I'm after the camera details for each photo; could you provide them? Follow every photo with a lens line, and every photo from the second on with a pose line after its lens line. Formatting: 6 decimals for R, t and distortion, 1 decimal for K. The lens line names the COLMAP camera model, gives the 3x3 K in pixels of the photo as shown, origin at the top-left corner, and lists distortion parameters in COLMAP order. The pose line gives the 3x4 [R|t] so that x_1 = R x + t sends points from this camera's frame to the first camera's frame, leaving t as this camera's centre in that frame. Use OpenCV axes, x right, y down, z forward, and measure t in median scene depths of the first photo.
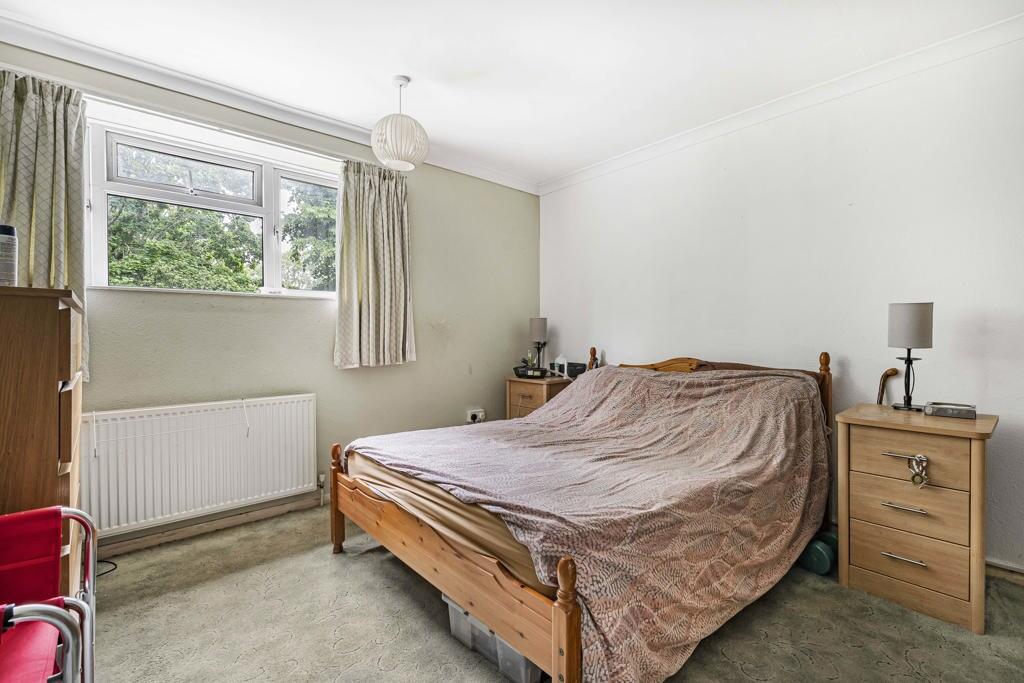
lens RADIAL K [[464.3, 0, 512.0], [0, 464.3, 341.5], [0, 0, 1]] dist [0.012305, 0.000091]
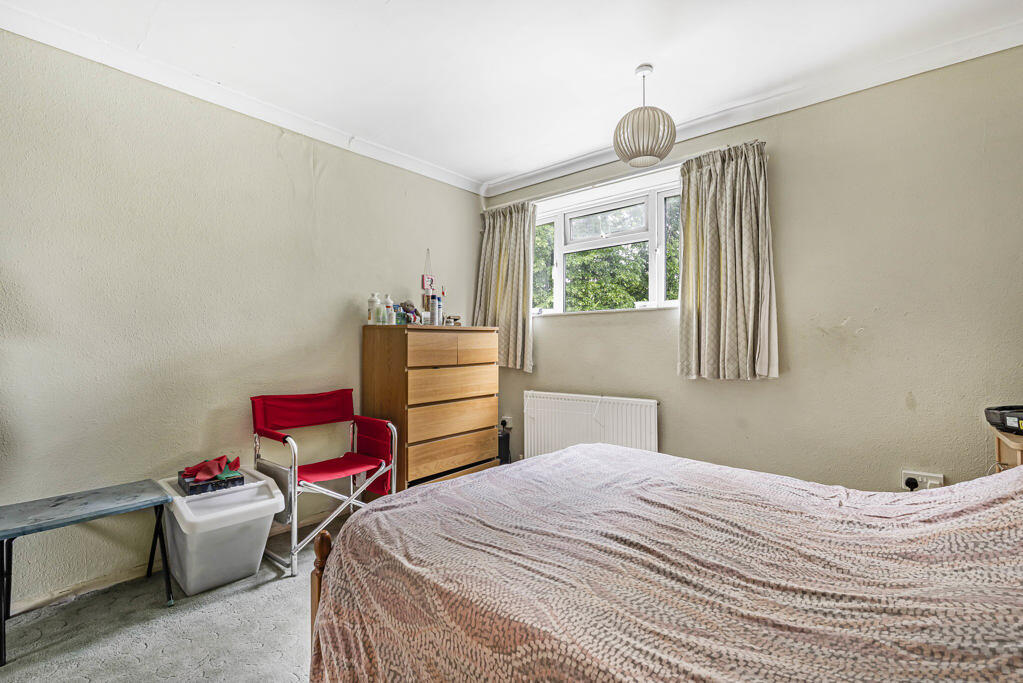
lens RADIAL K [[467.3, 0, 511.5], [0, 467.3, 341.5], [0, 0, 1]] dist [0.002481, 0.000179]
pose [[0.138186, -0.008850, -0.990367, 0.794846], [-0.012267, 0.999868, -0.010646, -0.006661], [0.990330, 0.013620, 0.138059, 0.759405]]
